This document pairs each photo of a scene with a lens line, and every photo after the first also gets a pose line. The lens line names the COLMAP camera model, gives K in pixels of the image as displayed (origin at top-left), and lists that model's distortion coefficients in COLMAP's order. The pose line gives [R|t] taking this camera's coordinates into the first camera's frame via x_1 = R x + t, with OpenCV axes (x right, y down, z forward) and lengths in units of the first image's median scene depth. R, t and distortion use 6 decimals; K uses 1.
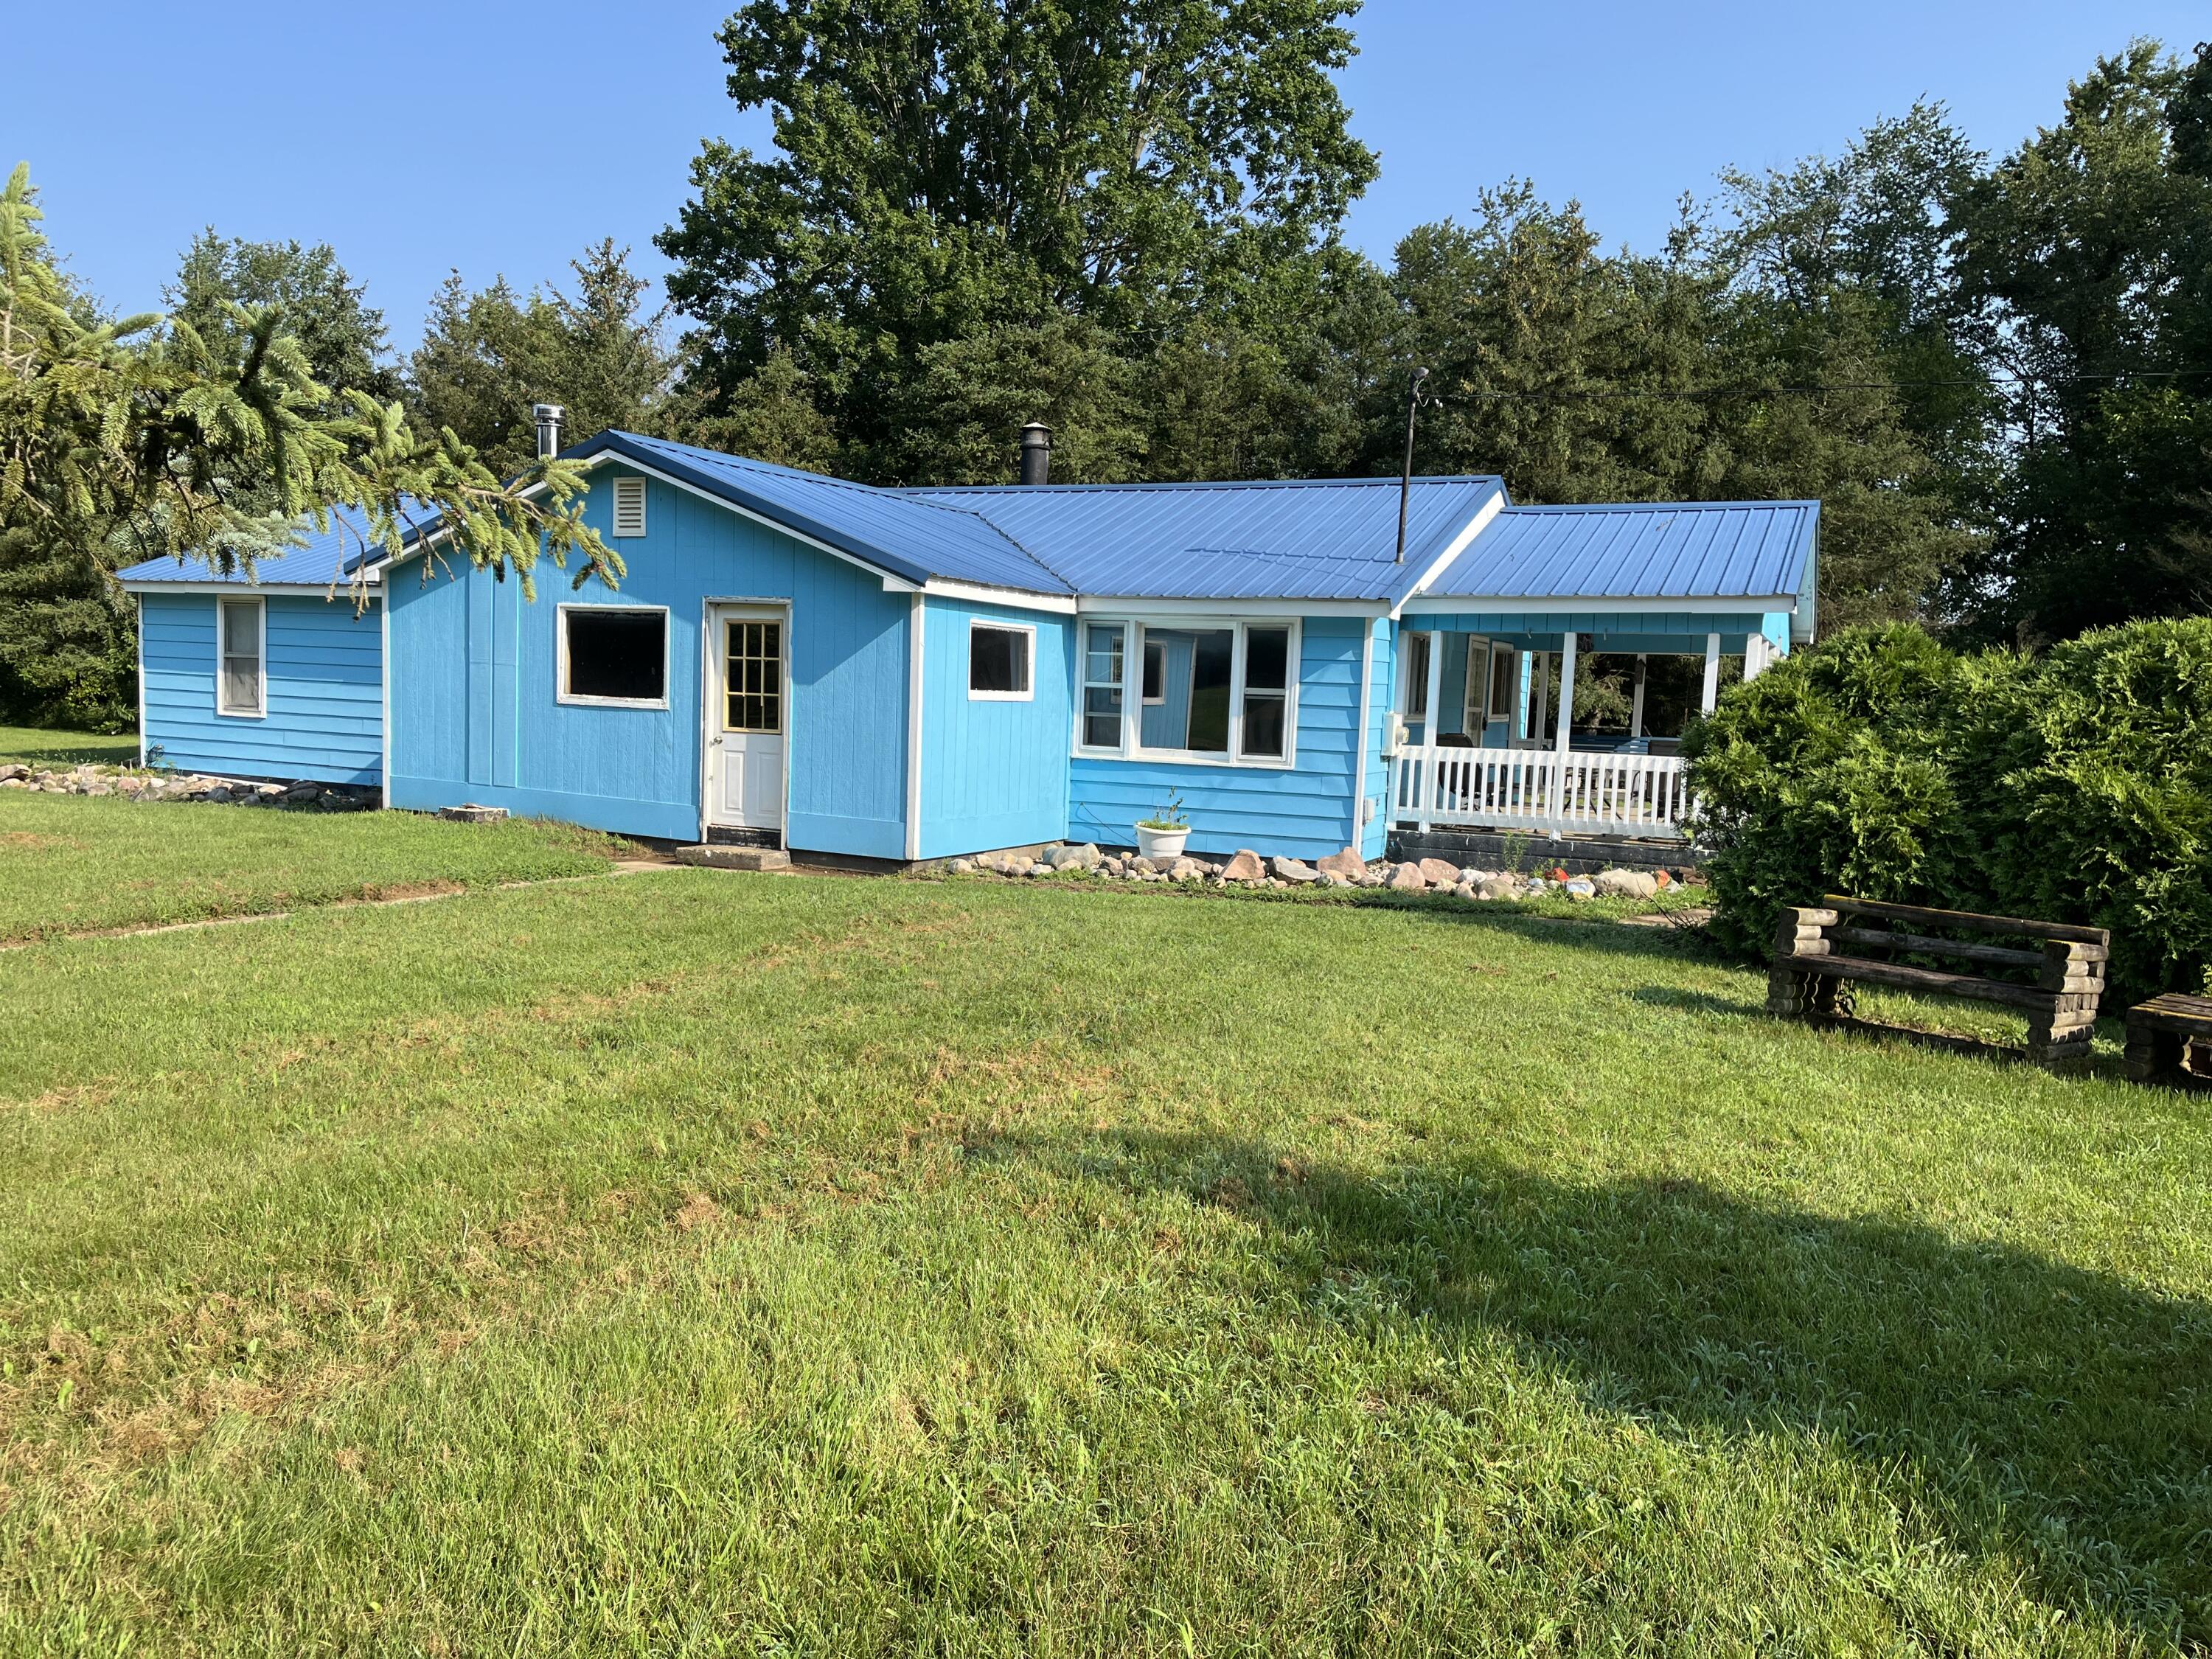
lens RADIAL K [[1677.4, 0, 1106.0], [0, 1677.4, 829.5], [0, 0, 1]] dist [0.096561, -0.173329]
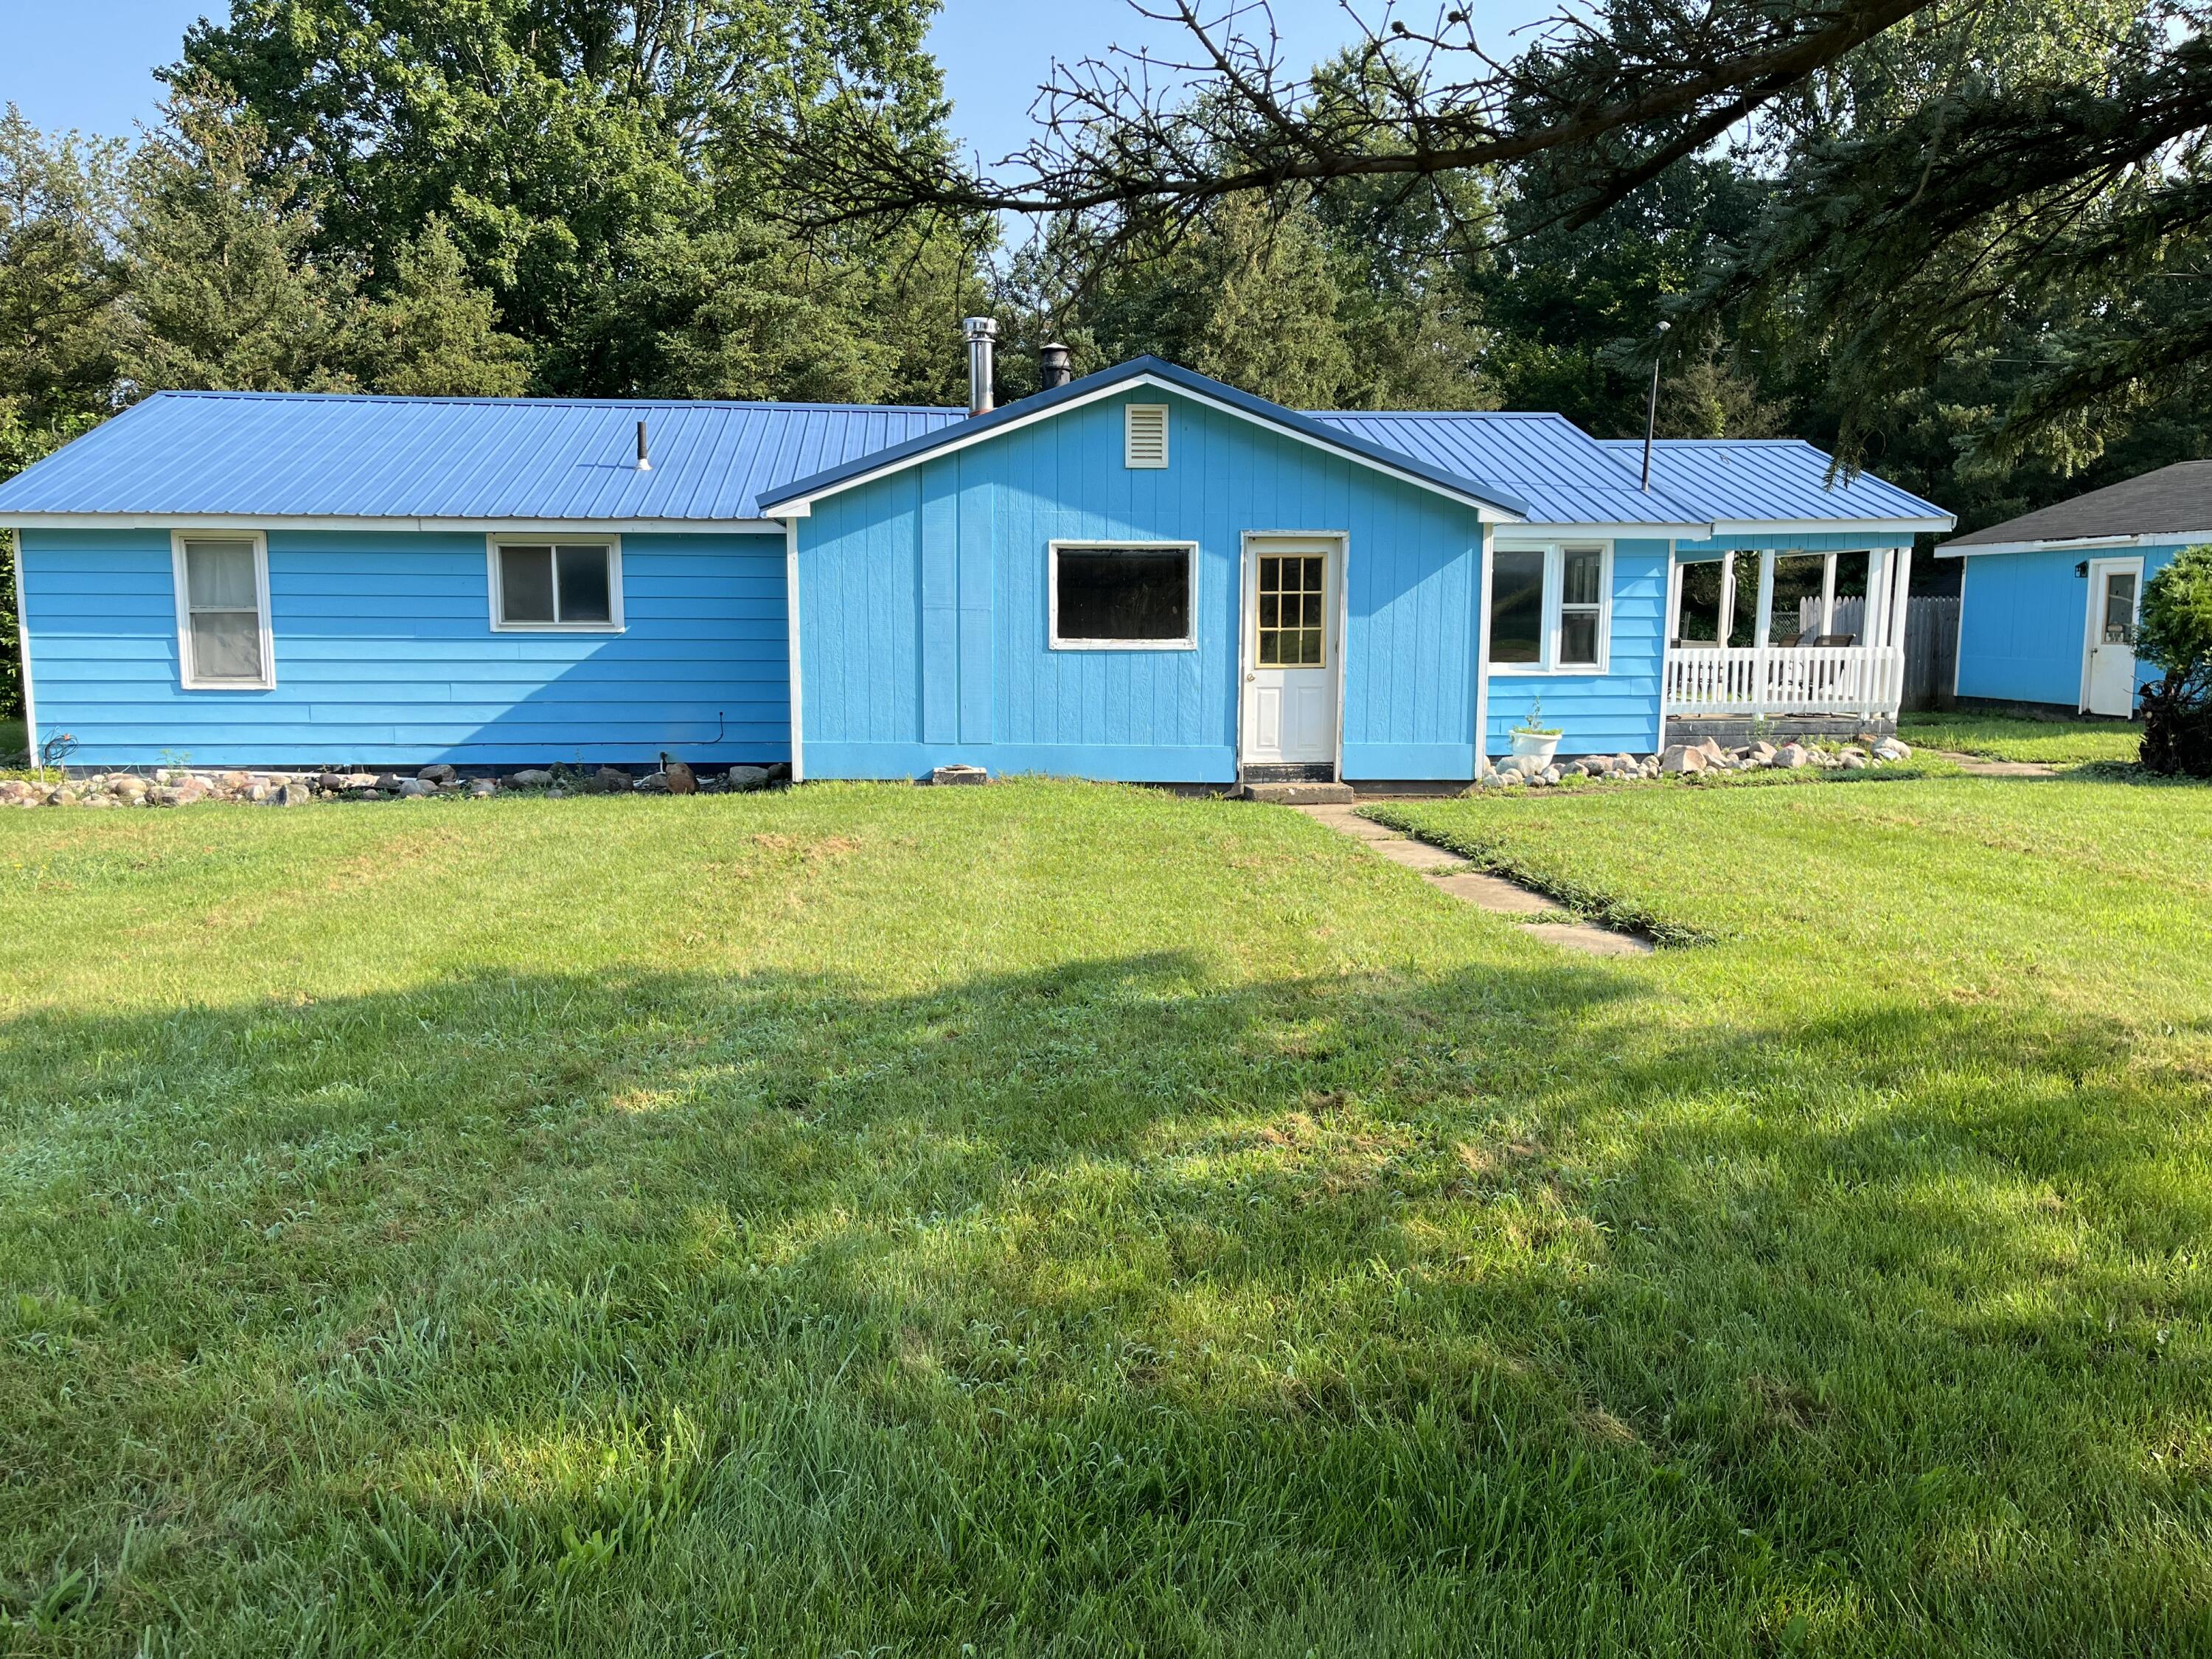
lens RADIAL K [[1677.4, 0, 1106.0], [0, 1677.4, 829.5], [0, 0, 1]] dist [0.096561, -0.173329]
pose [[0.857167, -0.101756, 0.504886, -0.765273], [0.075308, 0.994515, 0.072584, -0.040081], [-0.509503, -0.024195, 0.860129, 0.185794]]
